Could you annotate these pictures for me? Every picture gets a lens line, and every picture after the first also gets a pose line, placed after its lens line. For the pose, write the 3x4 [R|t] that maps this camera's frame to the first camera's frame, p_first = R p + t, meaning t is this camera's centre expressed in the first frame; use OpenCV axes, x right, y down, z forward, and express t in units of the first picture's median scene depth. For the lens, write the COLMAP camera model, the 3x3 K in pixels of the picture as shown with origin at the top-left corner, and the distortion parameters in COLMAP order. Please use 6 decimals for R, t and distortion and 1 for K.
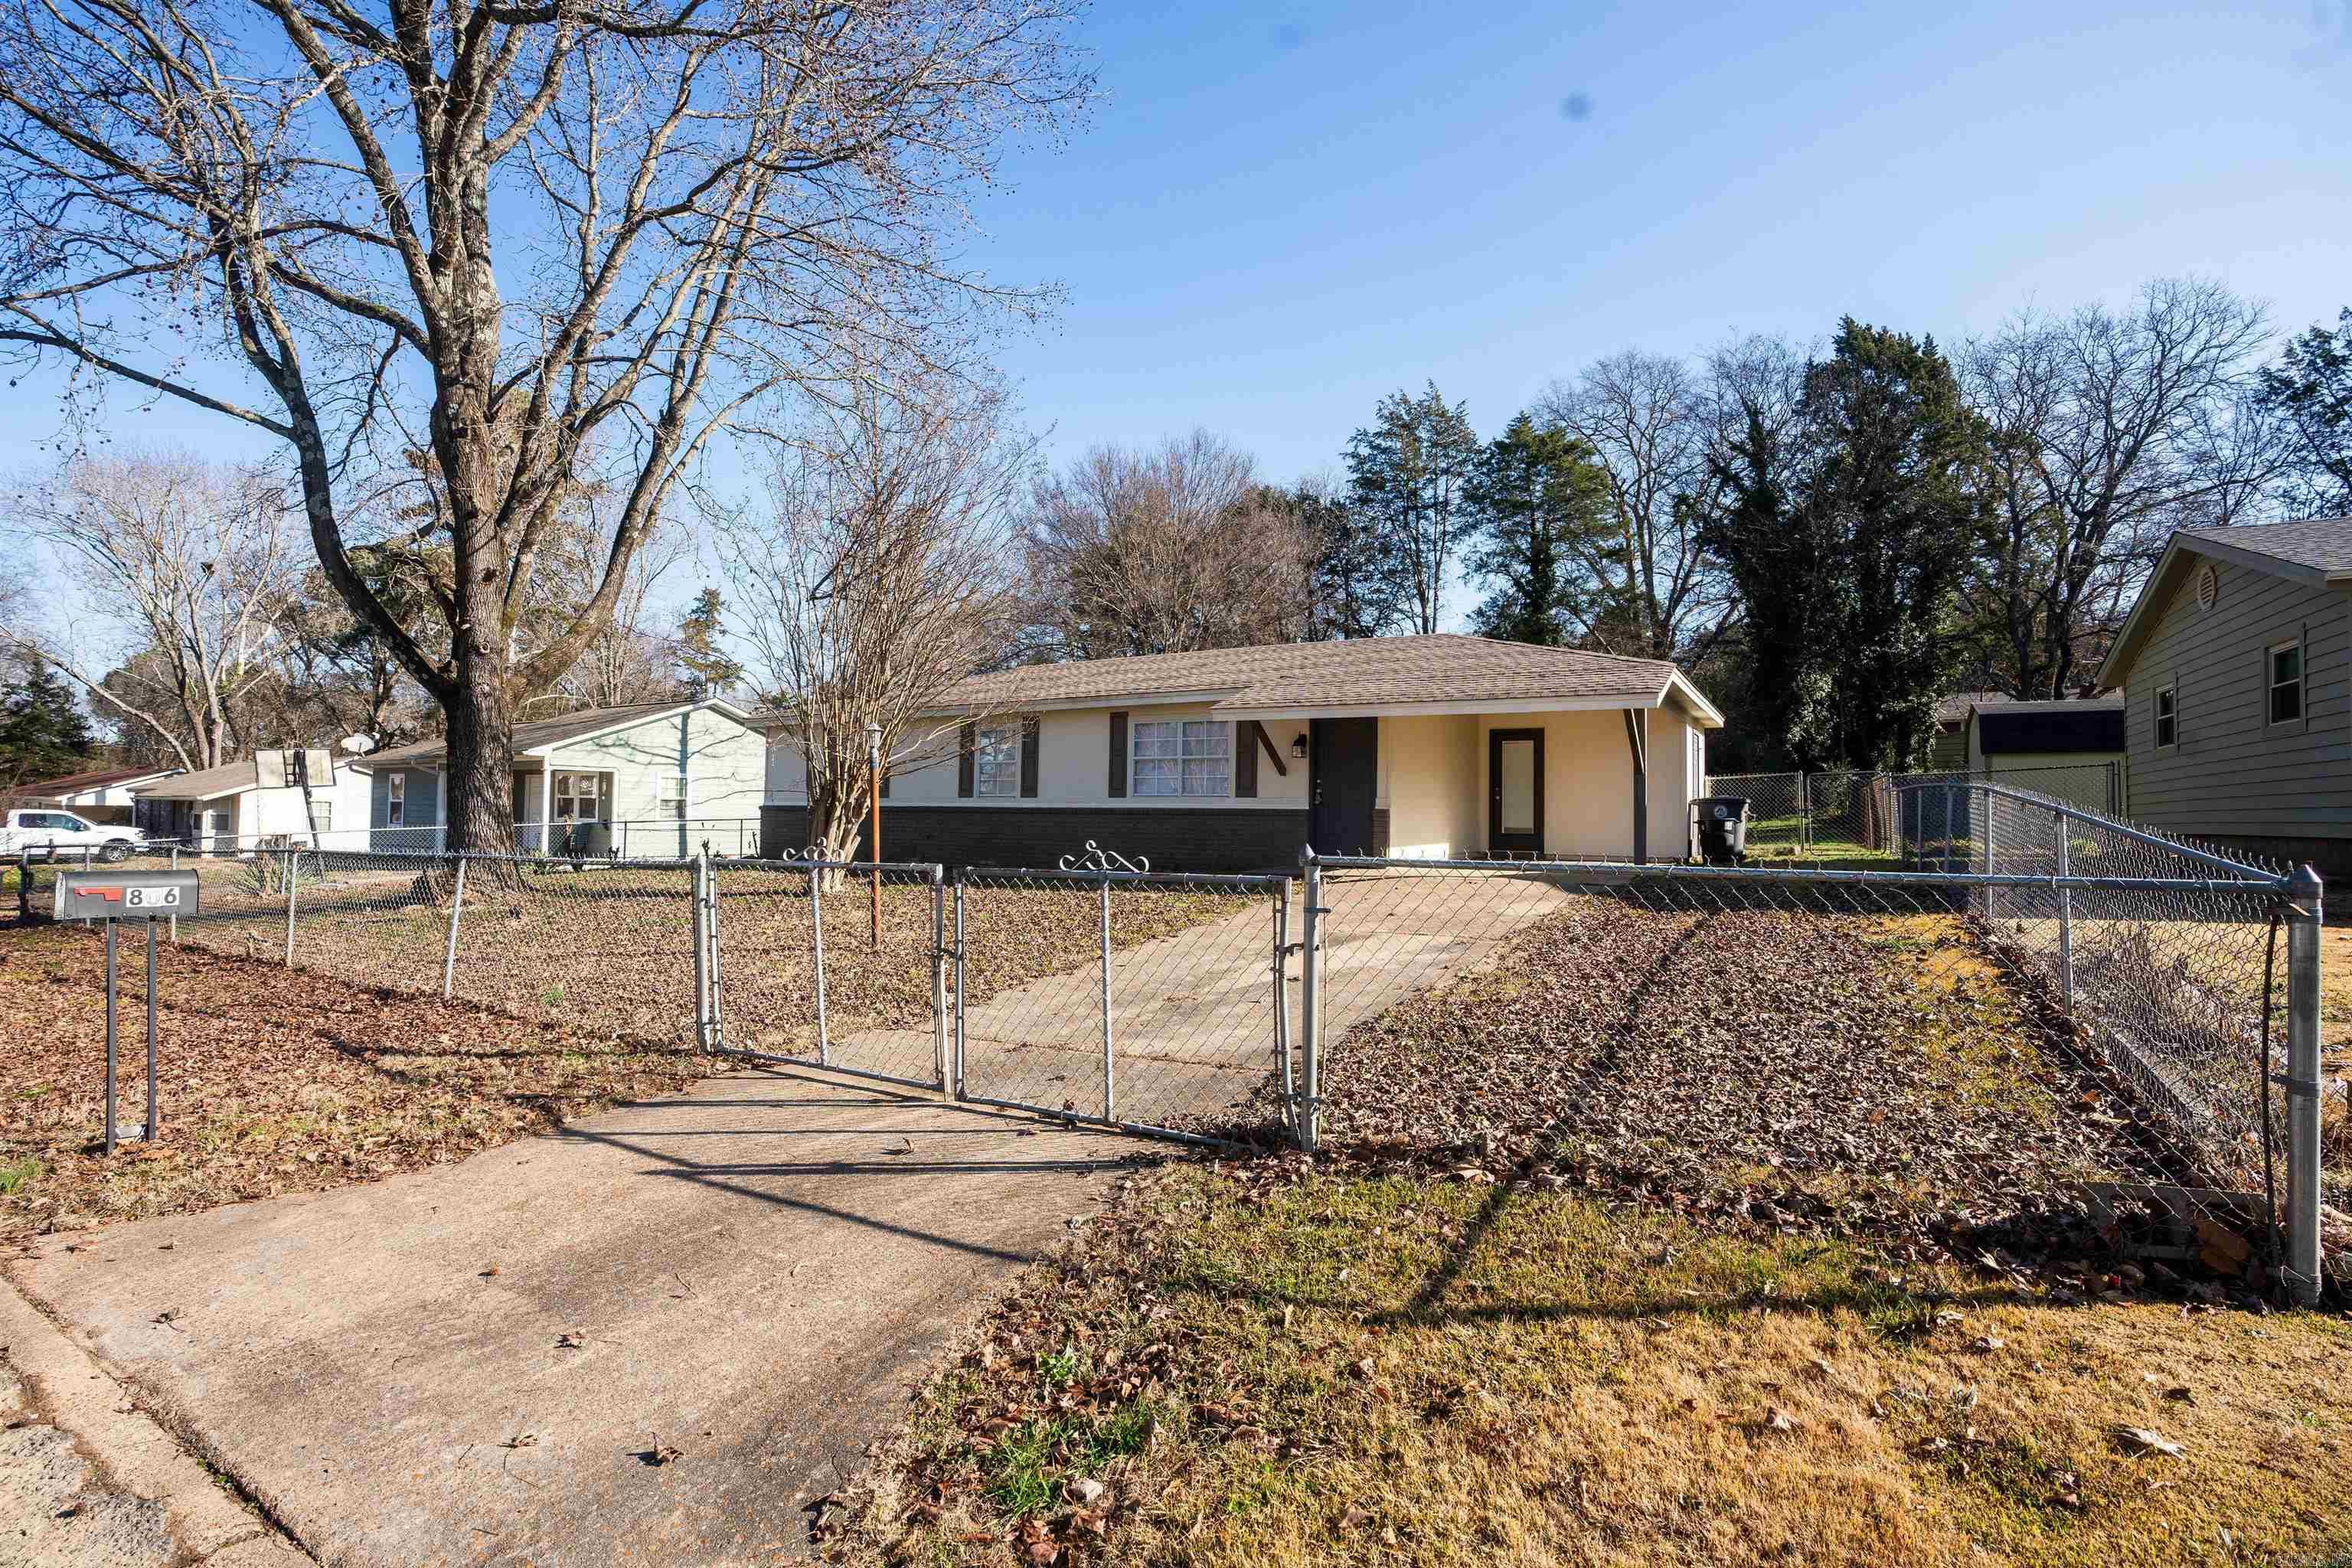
lens RADIAL K [[1075.1, 0, 1165.2], [0, 1075.1, 782.8], [0, 0, 1]] dist [-0.068640, 0.025963]
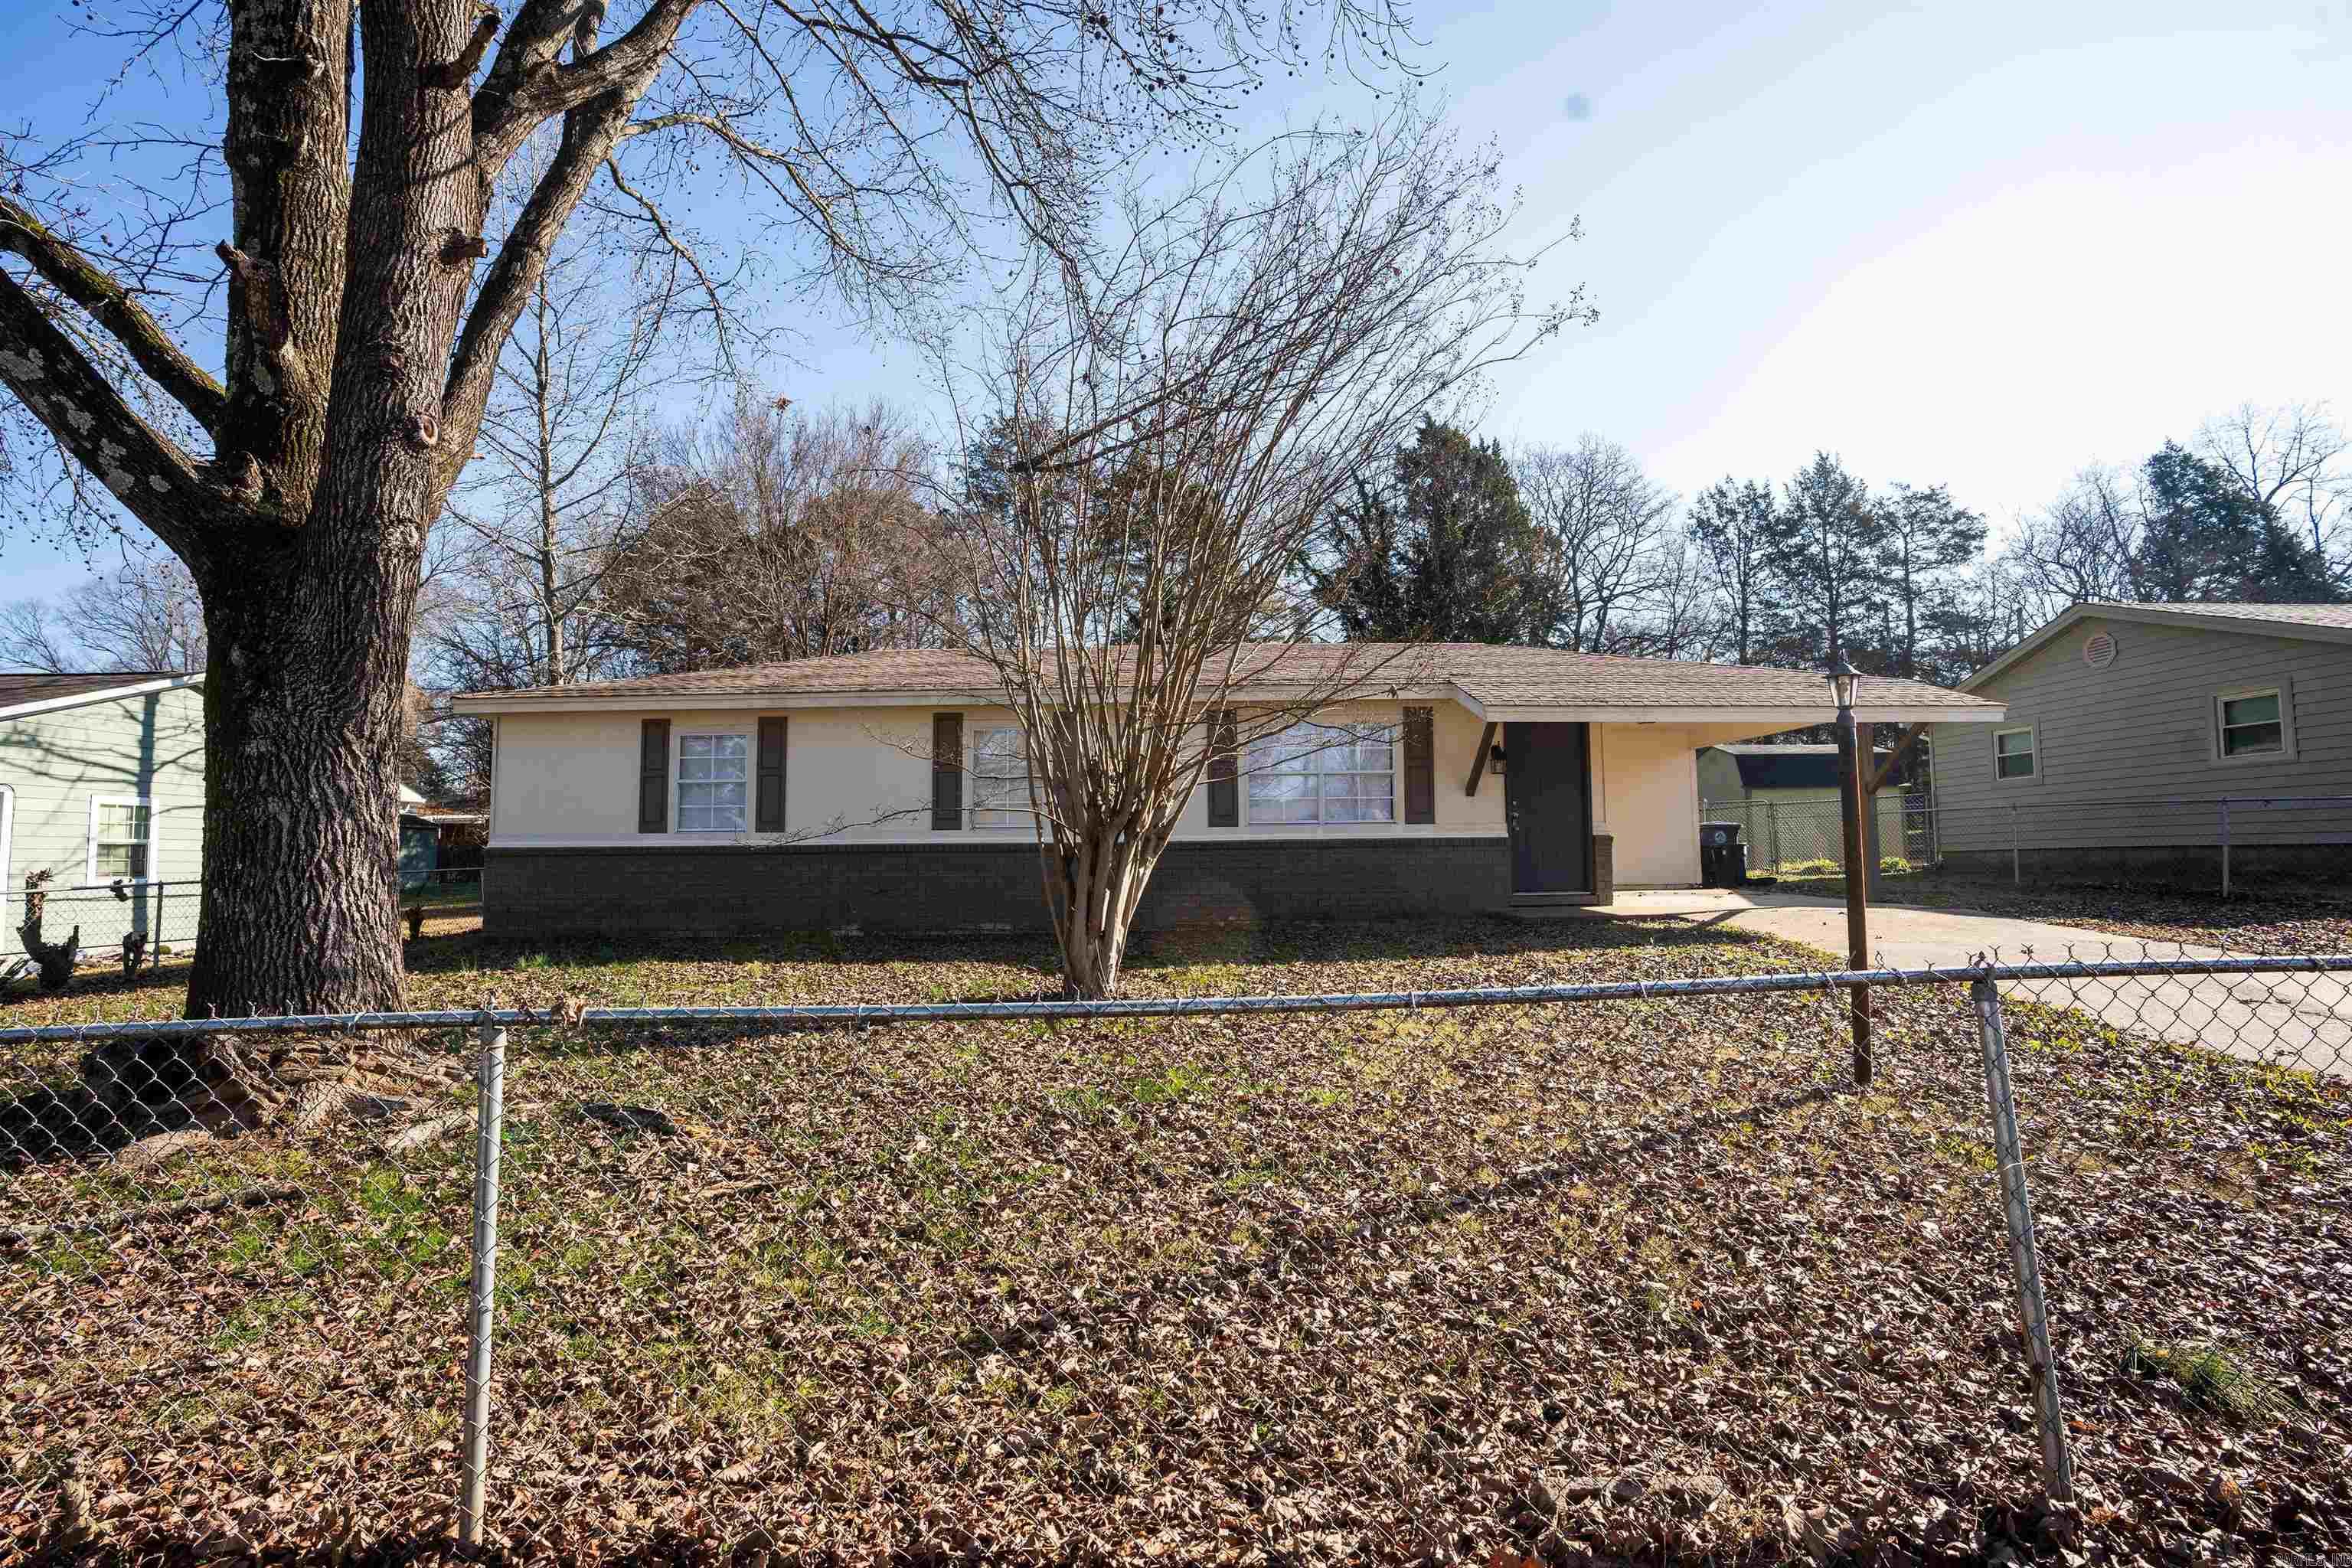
lens RADIAL K [[1075.1, 0, 1165.2], [0, 1075.1, 782.8], [0, 0, 1]] dist [-0.068640, 0.025963]
pose [[0.849090, 0.016723, 0.527983, -0.421523], [0.005487, 0.999166, -0.040472, 0.012207], [-0.528219, 0.037262, 0.848290, 0.365081]]
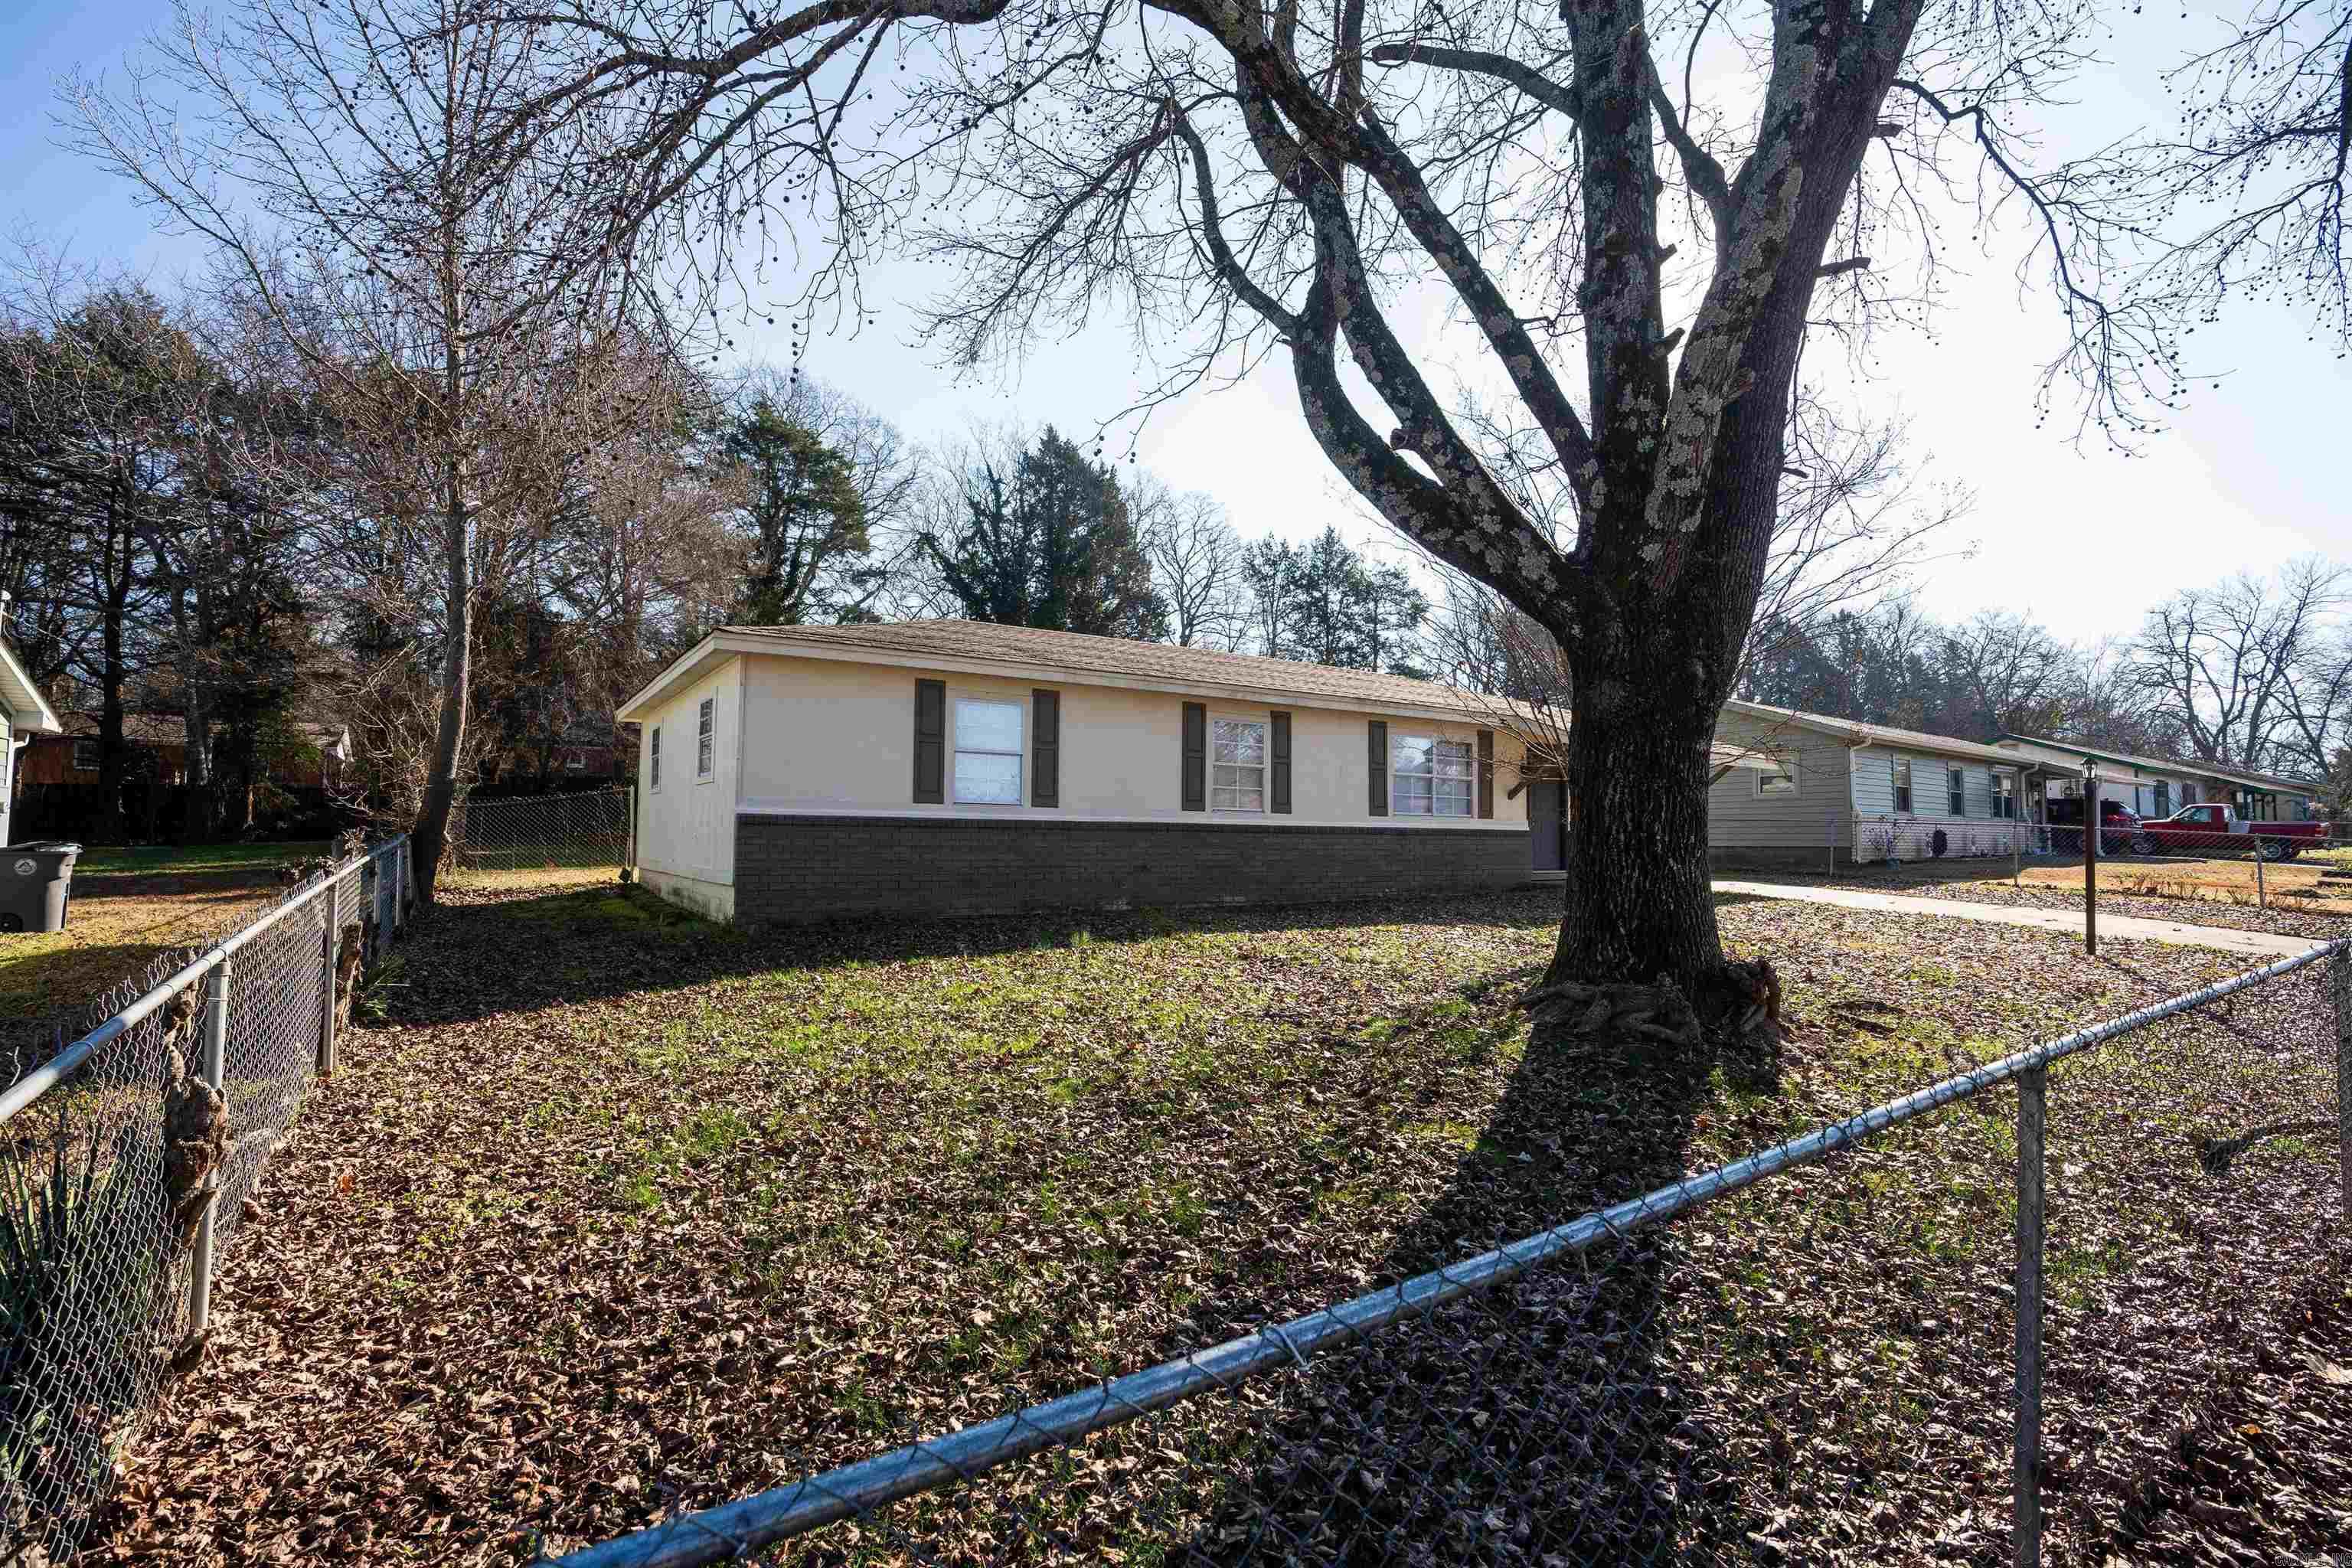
lens RADIAL K [[1075.1, 0, 1165.2], [0, 1075.1, 782.8], [0, 0, 1]] dist [-0.068640, 0.025963]
pose [[0.421543, 0.043748, 0.905753, -0.847300], [-0.032724, 0.998919, -0.033018, 0.019461], [-0.906218, -0.015721, 0.422518, 0.713163]]
